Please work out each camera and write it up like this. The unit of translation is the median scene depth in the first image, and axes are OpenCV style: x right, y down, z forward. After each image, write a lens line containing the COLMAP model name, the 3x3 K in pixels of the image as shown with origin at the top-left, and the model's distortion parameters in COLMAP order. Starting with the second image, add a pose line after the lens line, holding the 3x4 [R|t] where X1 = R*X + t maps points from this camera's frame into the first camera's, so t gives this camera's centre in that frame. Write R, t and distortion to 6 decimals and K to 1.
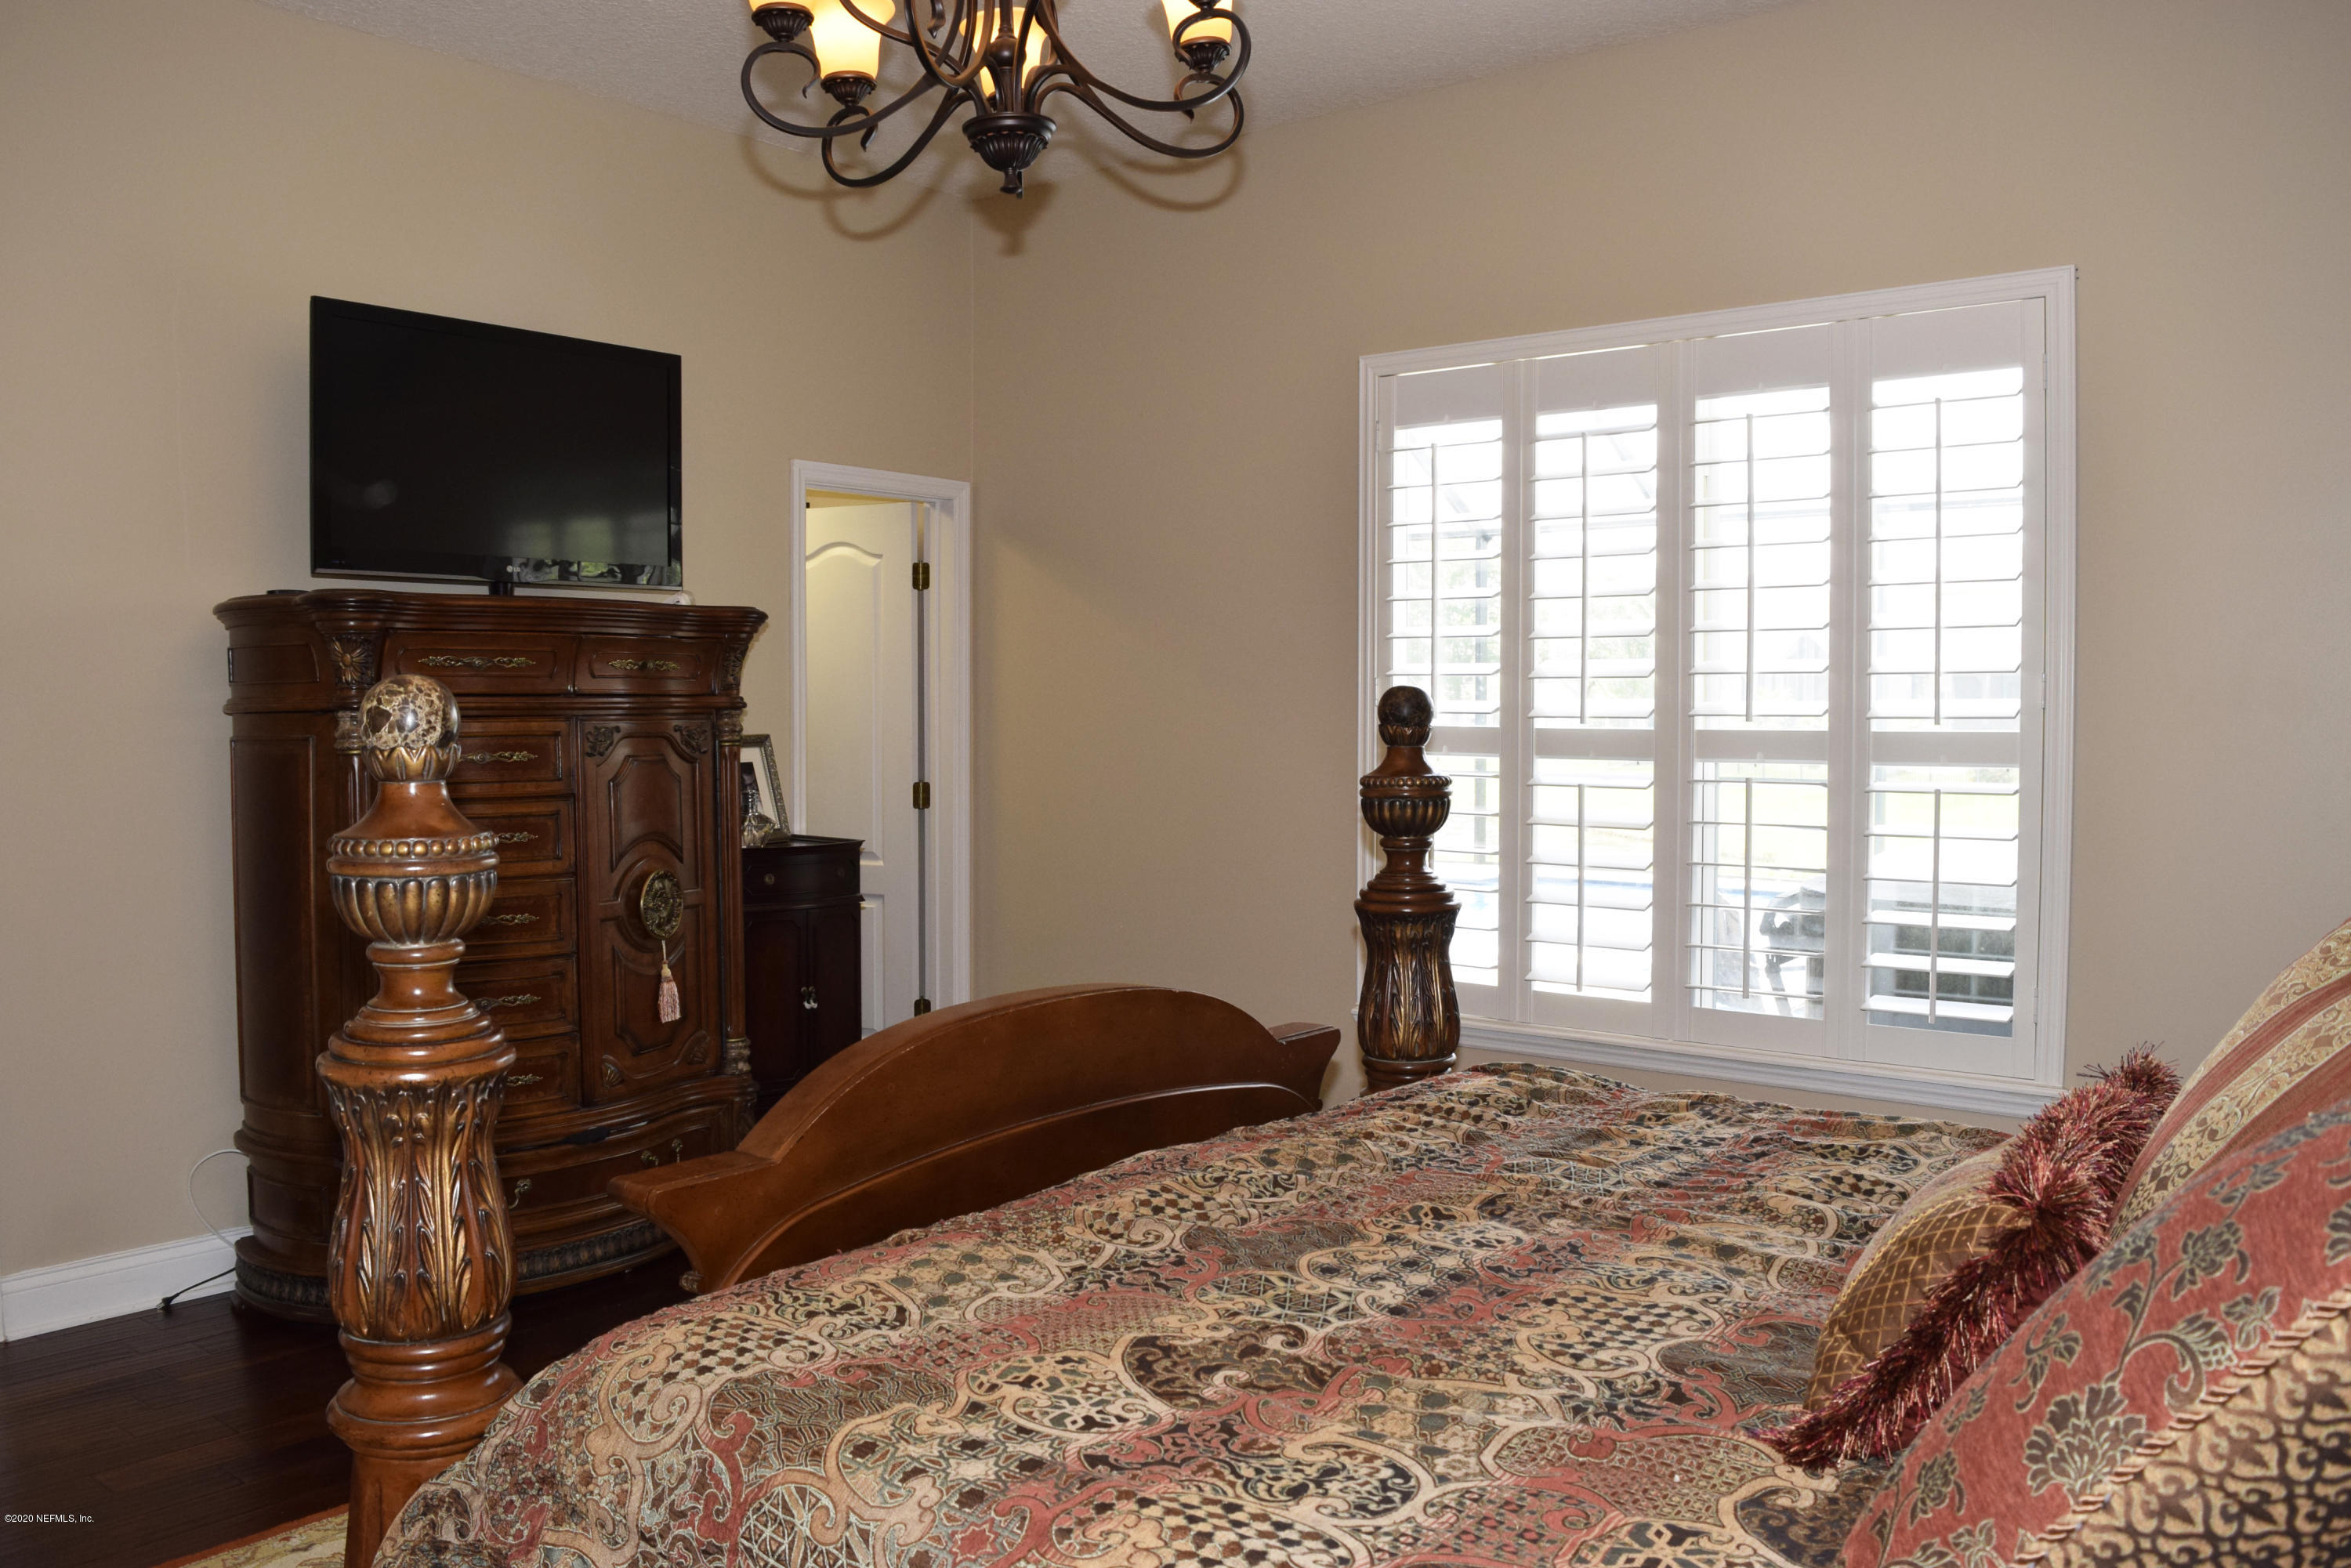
lens RADIAL K [[1842.2, 0, 1175.5], [0, 1842.2, 784.0], [0, 0, 1]] dist [-0.090964, 0.012645]
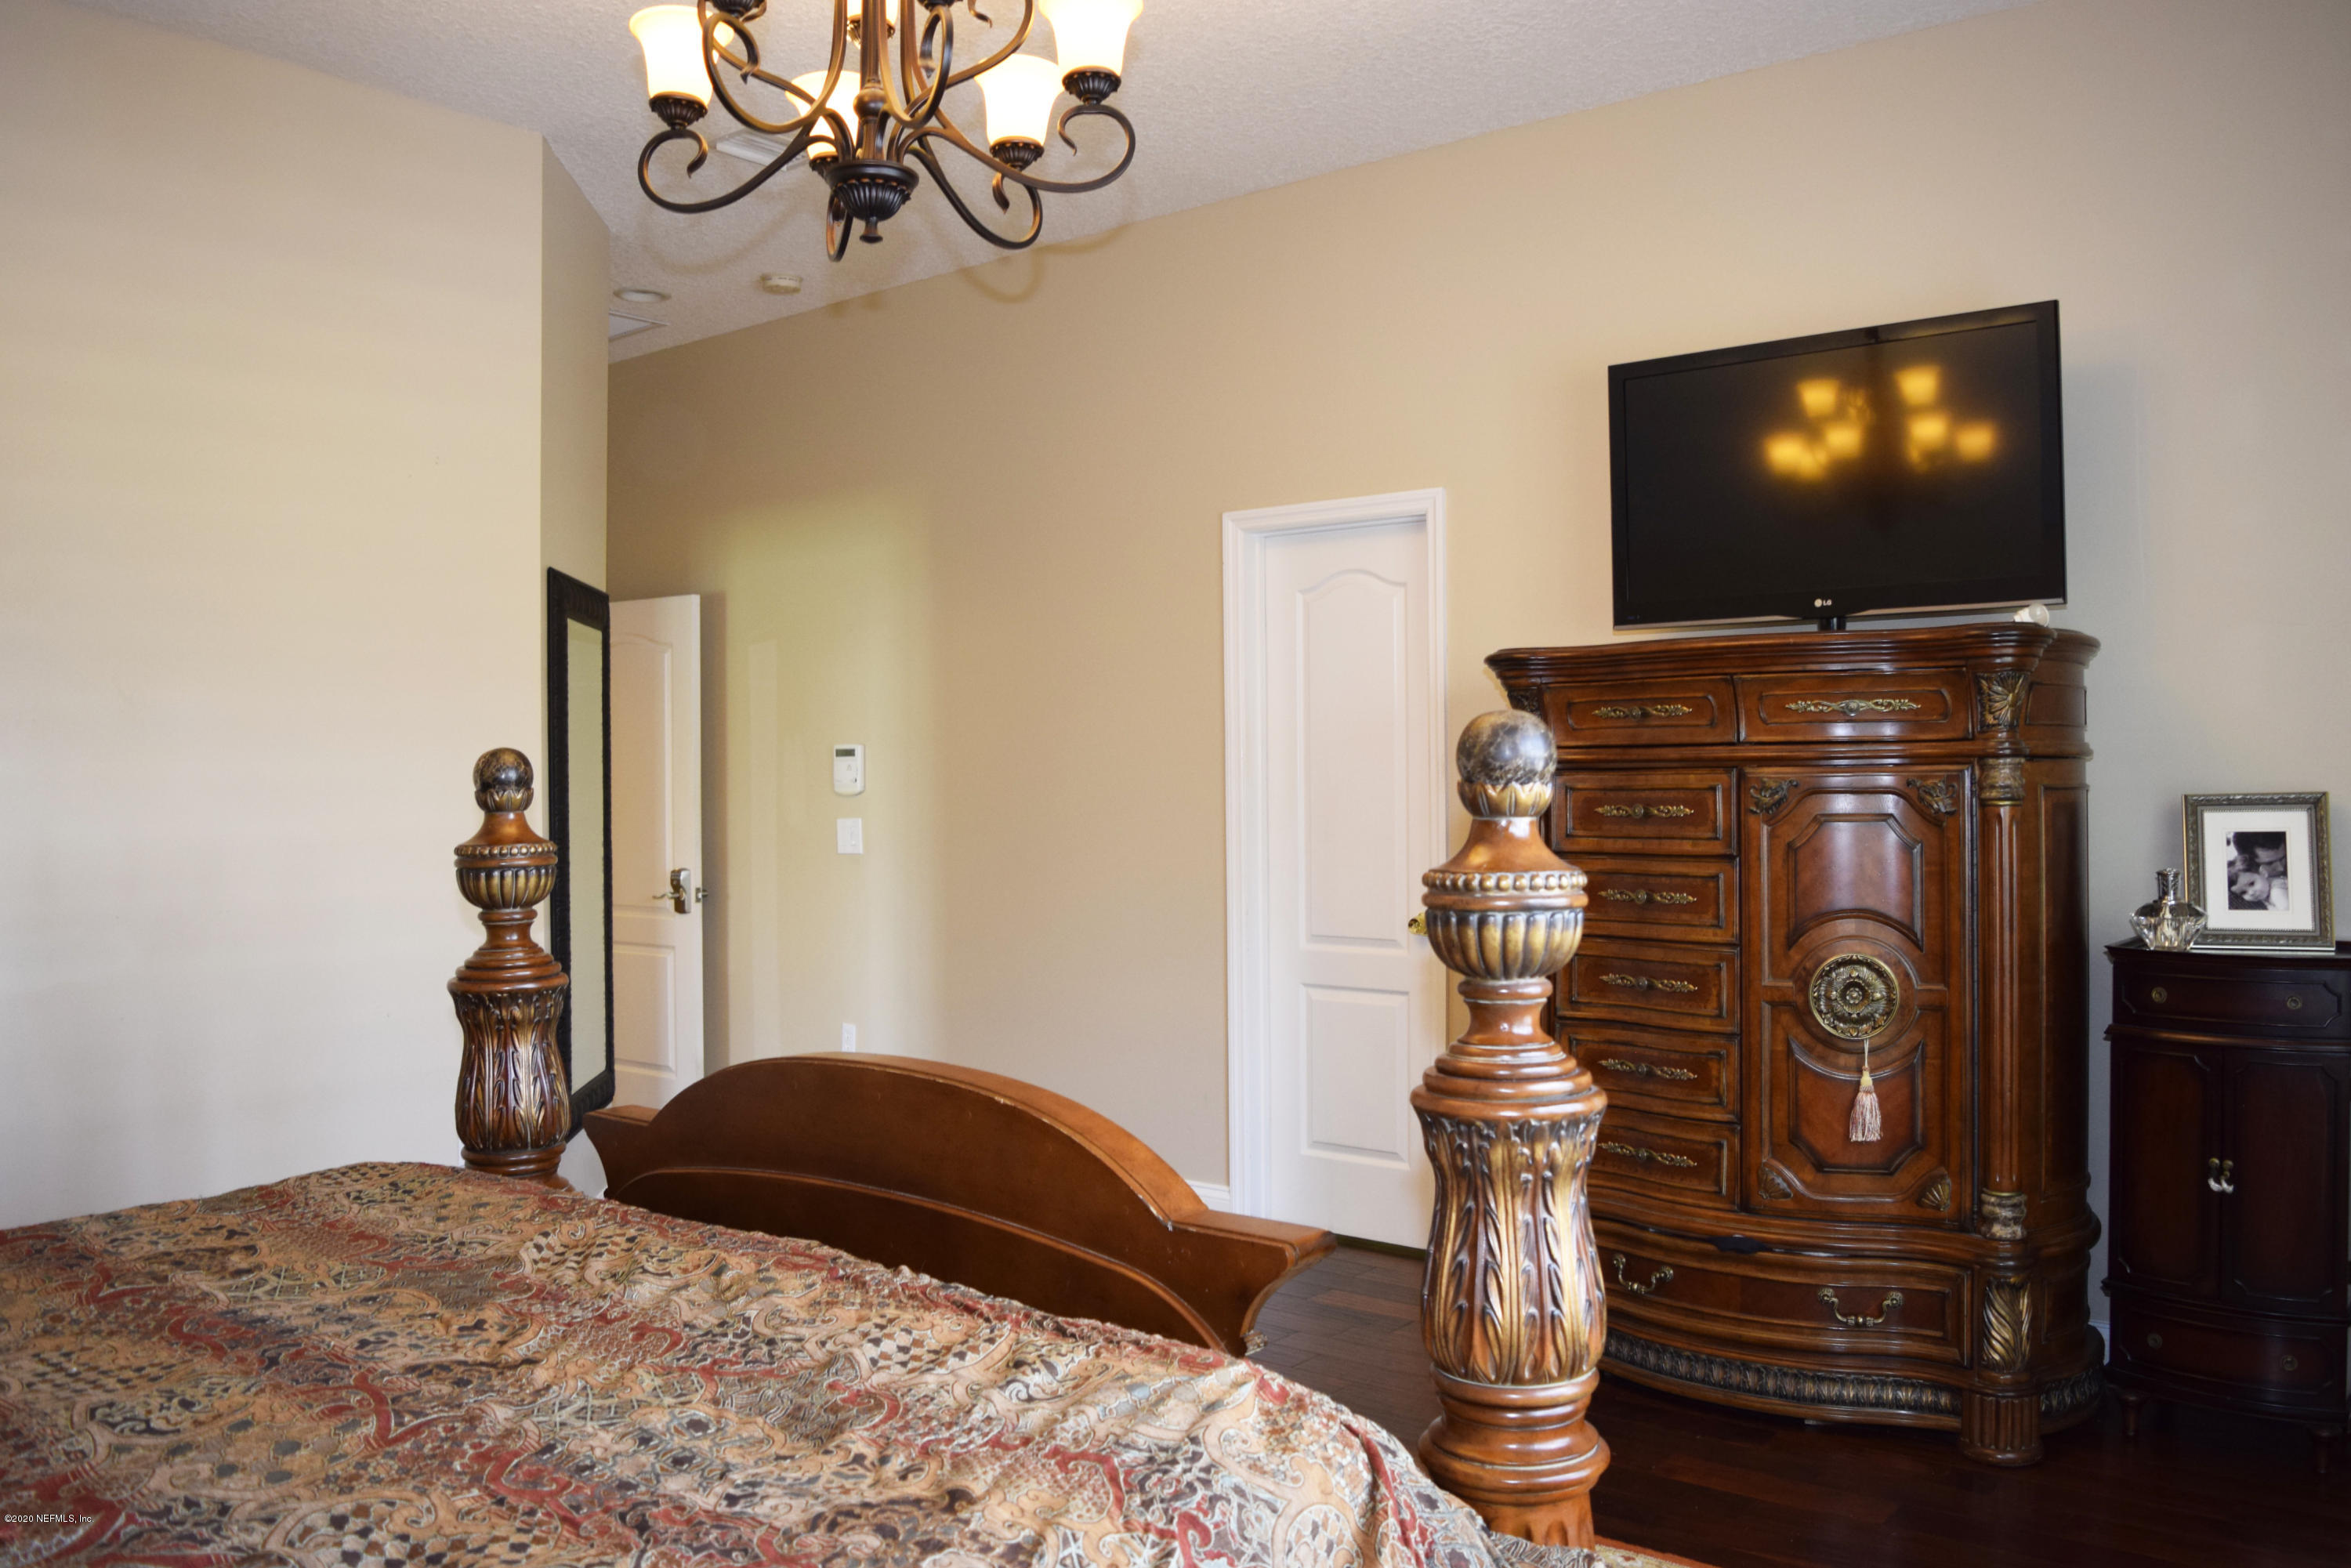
lens RADIAL K [[1842.2, 0, 1175.5], [0, 1842.2, 784.0], [0, 0, 1]] dist [-0.090964, 0.012645]
pose [[-0.014971, 0.018167, -0.999723, 0.578579], [-0.036709, 0.999151, 0.018706, -0.037320], [0.999214, 0.036978, -0.014291, 0.759238]]
